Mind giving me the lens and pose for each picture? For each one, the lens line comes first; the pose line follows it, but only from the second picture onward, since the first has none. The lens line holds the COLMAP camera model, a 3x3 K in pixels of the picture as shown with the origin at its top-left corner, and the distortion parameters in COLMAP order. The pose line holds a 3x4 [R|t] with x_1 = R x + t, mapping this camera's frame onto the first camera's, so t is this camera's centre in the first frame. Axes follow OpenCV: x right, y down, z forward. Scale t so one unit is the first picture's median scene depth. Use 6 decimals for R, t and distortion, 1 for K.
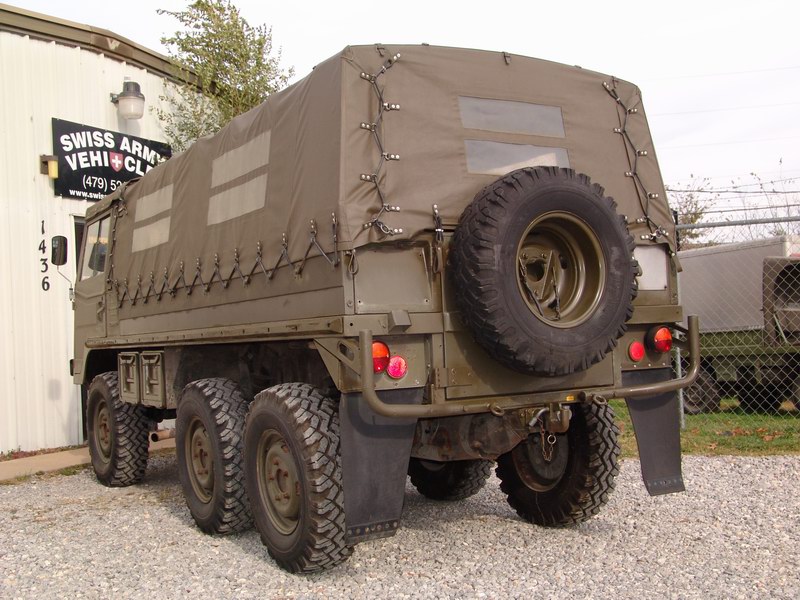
lens RADIAL K [[965.7, 0, 400.0], [0, 965.7, 300.0], [0, 0, 1]] dist [-0.079739, -0.007785]
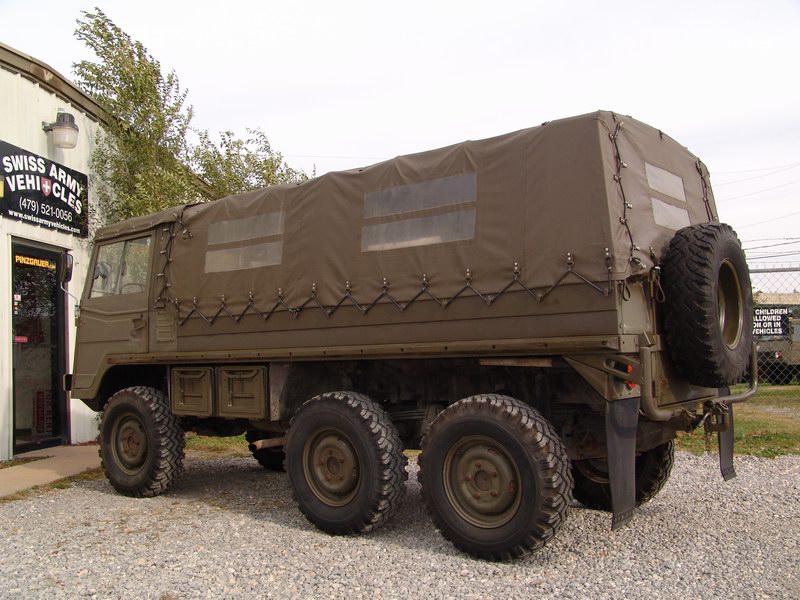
lens RADIAL K [[805.3, 0, 400.0], [0, 805.3, 300.0], [0, 0, 1]] dist [-0.083730, 0.012809]
pose [[0.938880, 0.041998, 0.341674, -0.231023], [-0.027712, 0.998530, -0.046587, 0.009357], [-0.343128, 0.034271, 0.938663, 0.059750]]
